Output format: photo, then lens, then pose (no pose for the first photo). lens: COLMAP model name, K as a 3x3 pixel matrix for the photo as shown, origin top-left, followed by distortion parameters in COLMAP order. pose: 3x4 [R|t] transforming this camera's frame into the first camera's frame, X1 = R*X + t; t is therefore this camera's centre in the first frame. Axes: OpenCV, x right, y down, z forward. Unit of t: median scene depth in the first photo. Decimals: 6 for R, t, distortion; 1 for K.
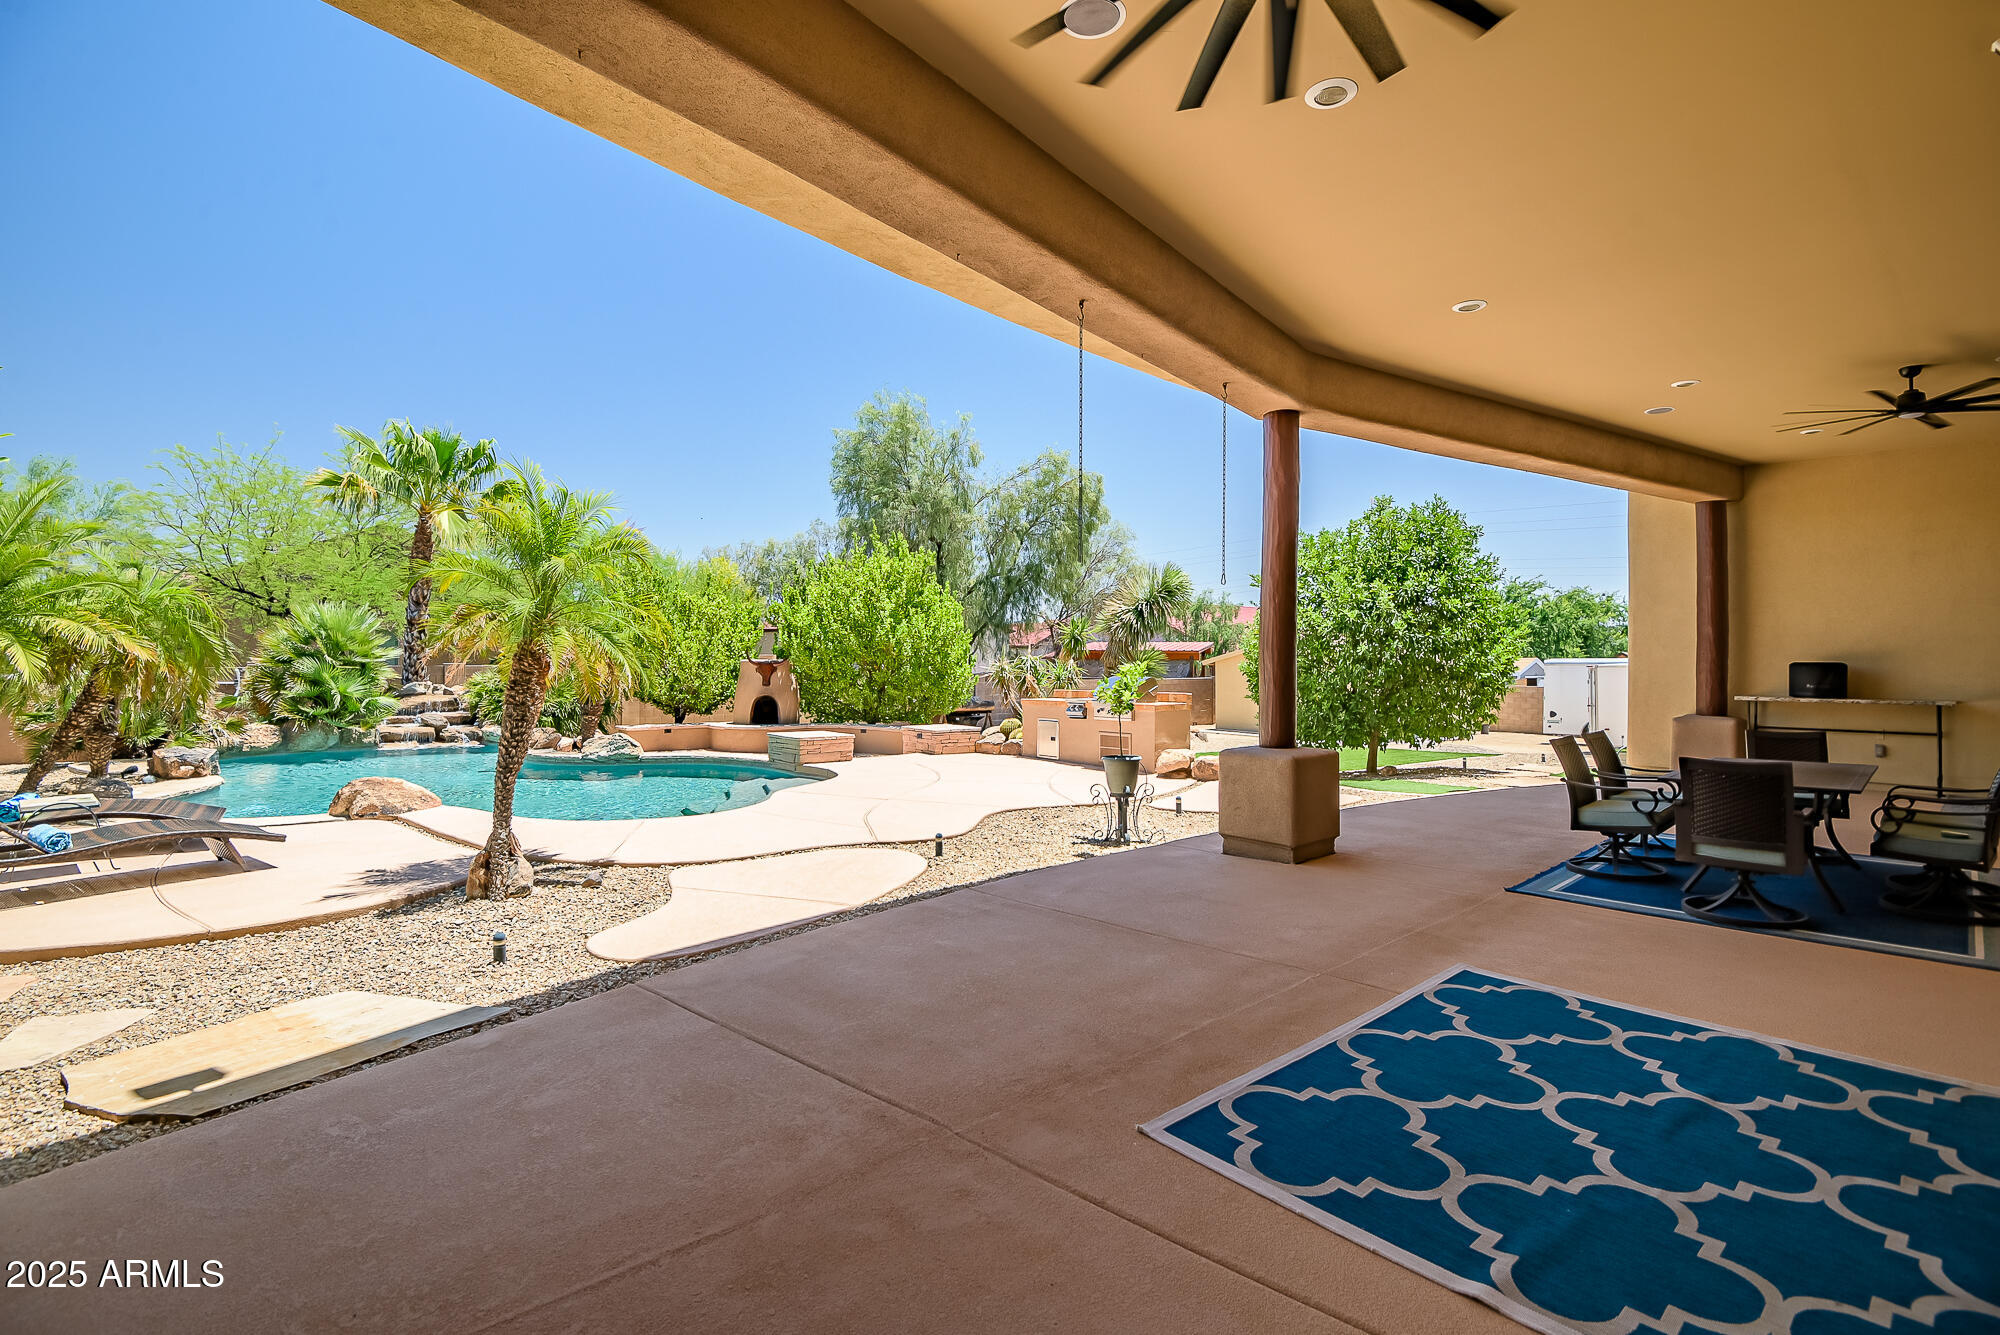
lens RADIAL K [[924.8, 0, 1005.2], [0, 924.8, 664.9], [0, 0, 1]] dist [0.005418, -0.011840]
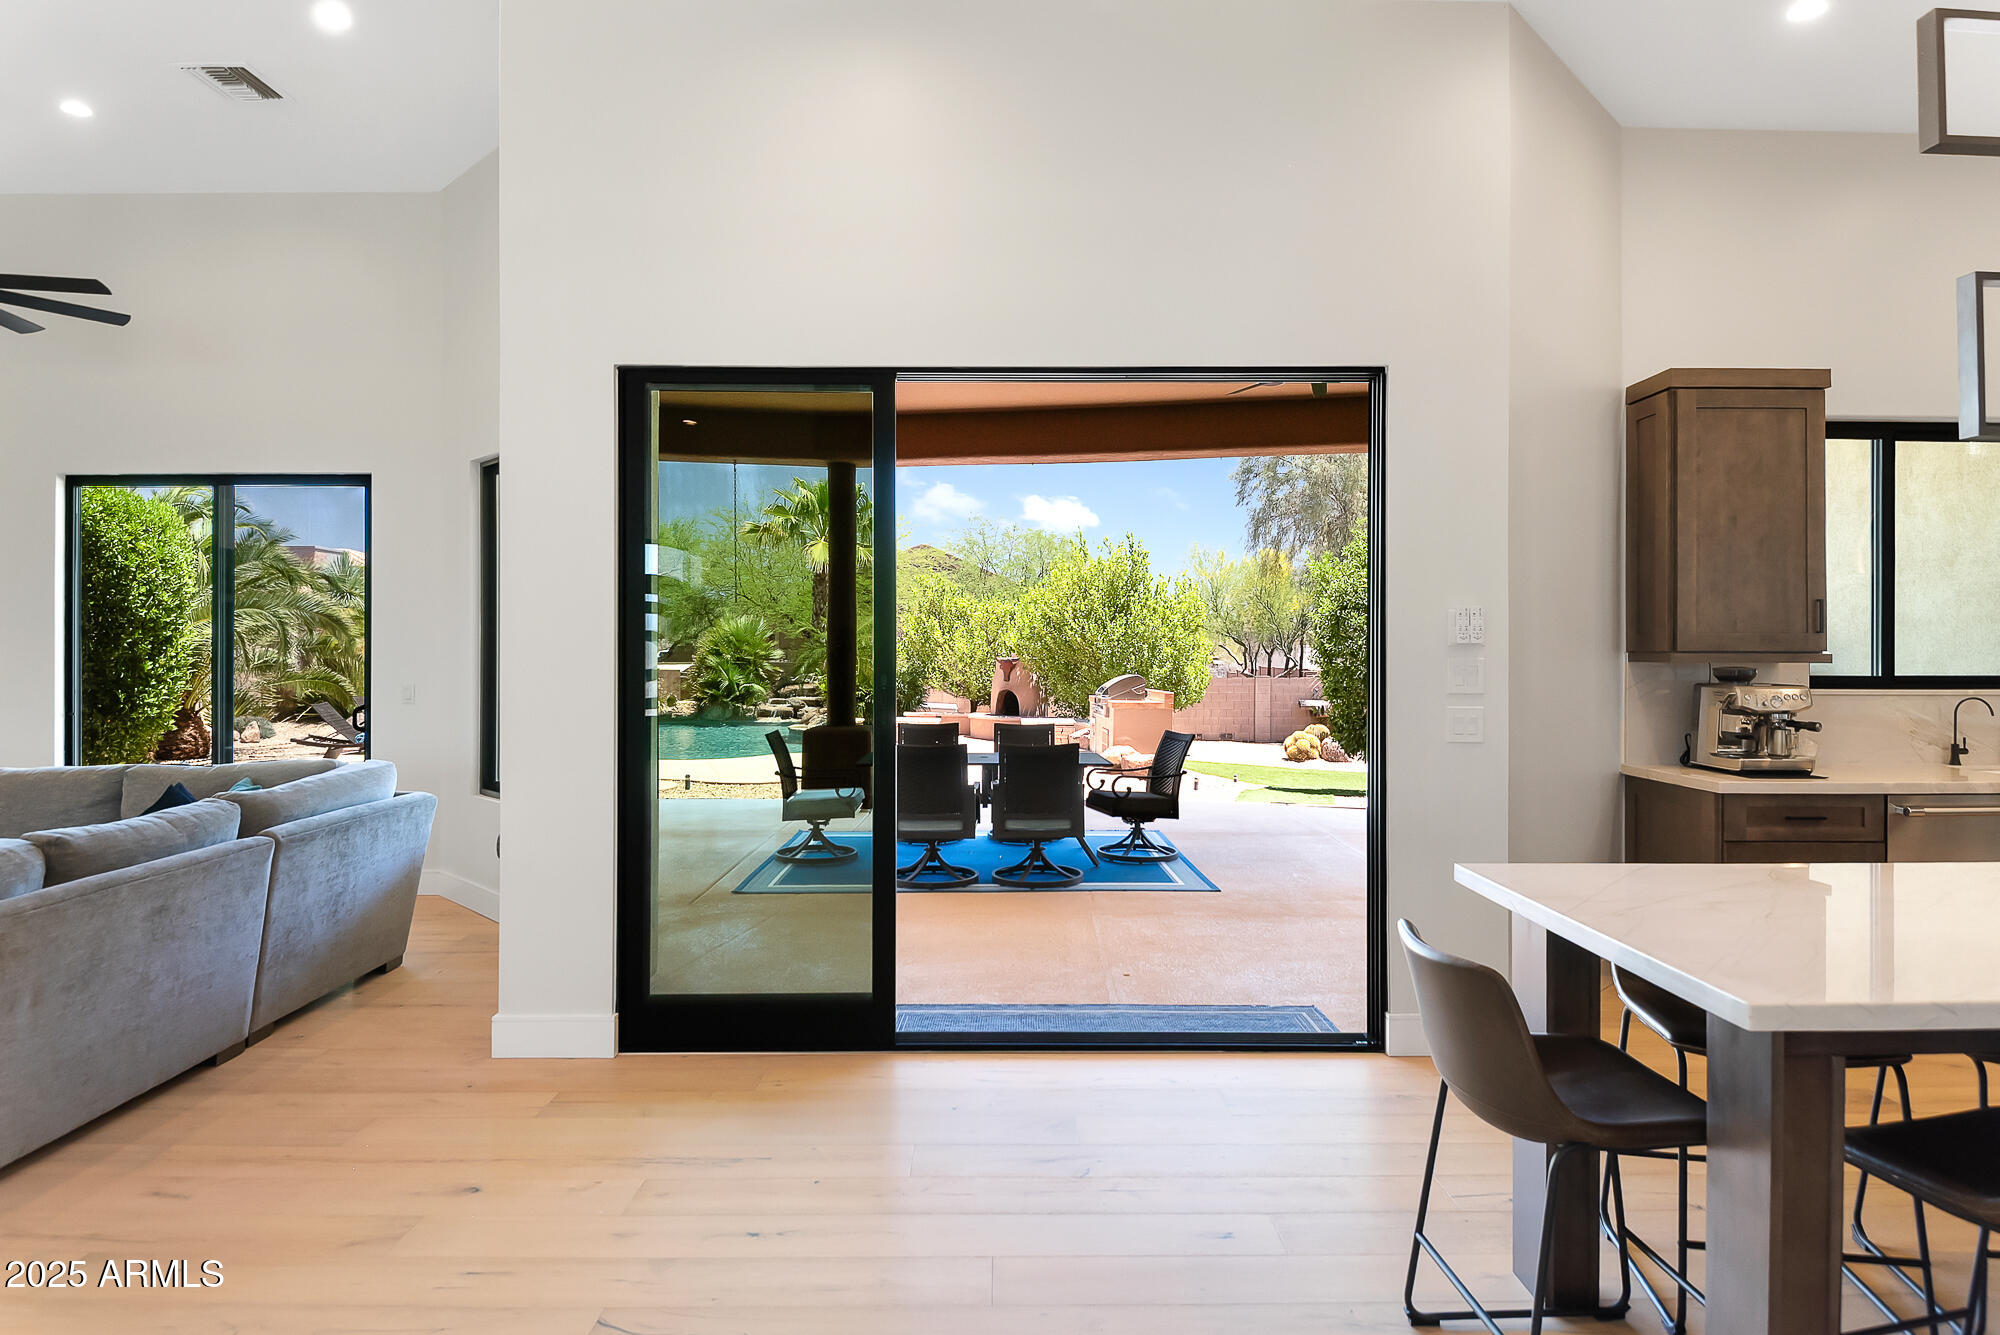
lens RADIAL K [[1089.8, 0, 1000.1], [0, 1089.8, 659.8], [0, 0, 1]] dist [-0.002891, -0.004966]
pose [[0.748353, 0.002725, -0.663295, 0.679941], [-0.006936, 0.999969, -0.003718, 0.002015], [0.663265, 0.007383, 0.748348, 0.015886]]
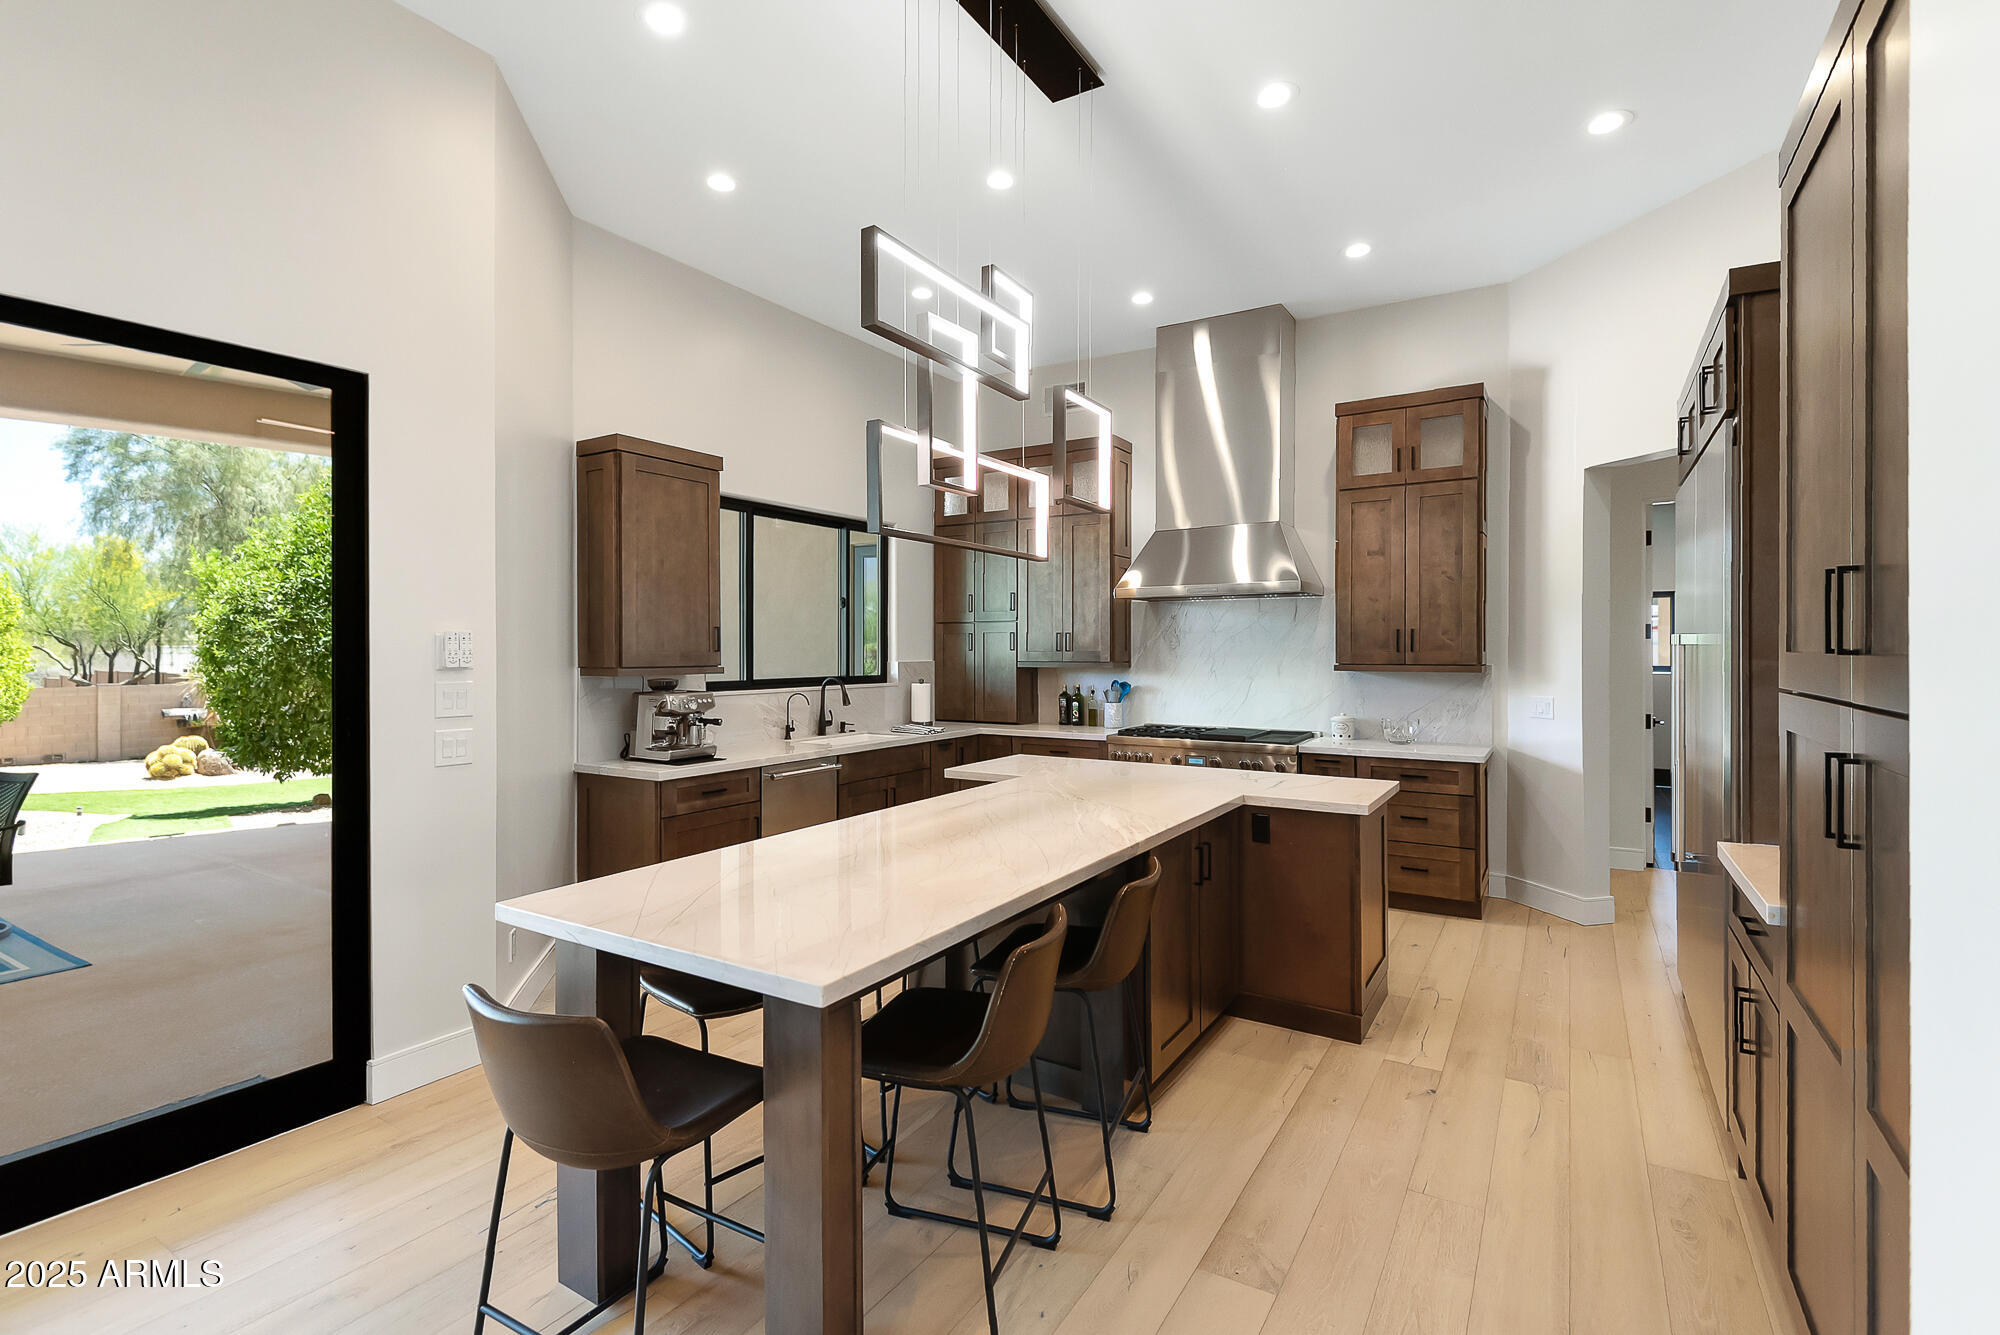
lens RADIAL K [[924.8, 0, 1014.2], [0, 924.8, 644.1], [0, 0, 1]] dist [0.005418, -0.011840]
pose [[0.956405, -0.005369, 0.291993, 0.658935], [0.010410, 0.999822, -0.015716, -0.003390], [-0.291856, 0.018071, 0.956291, 0.027290]]
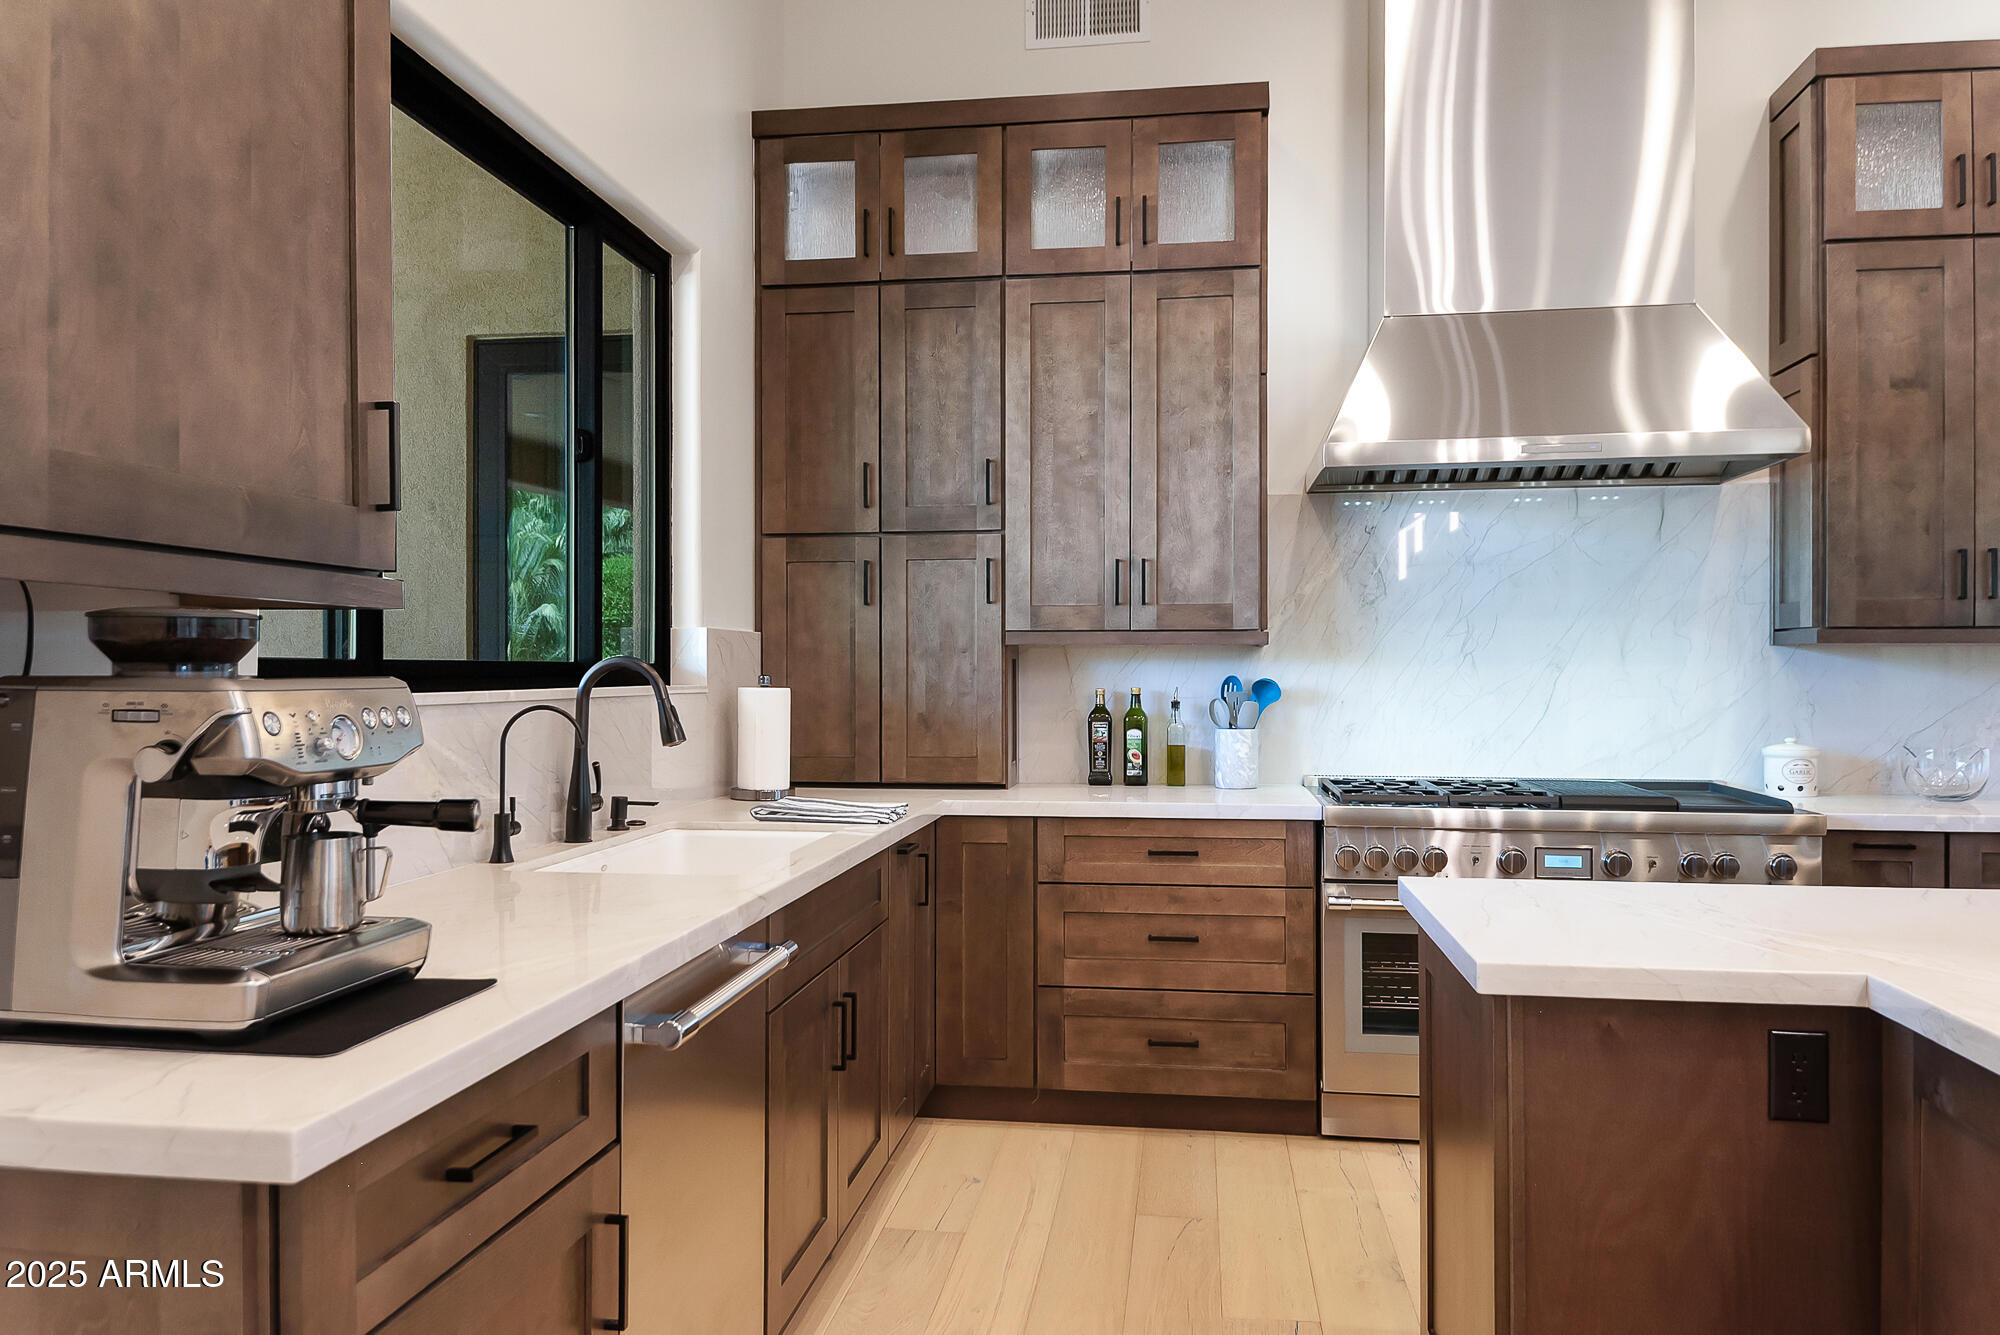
lens RADIAL K [[1368.6, 0, 1002.0], [0, 1368.6, 666.9], [0, 0, 1]] dist [-0.007324, -0.009188]
pose [[0.770531, -0.004240, 0.637388, 0.624862], [0.013465, 0.999863, -0.009626, 0.006568], [-0.637260, 0.015999, 0.770483, 0.232474]]
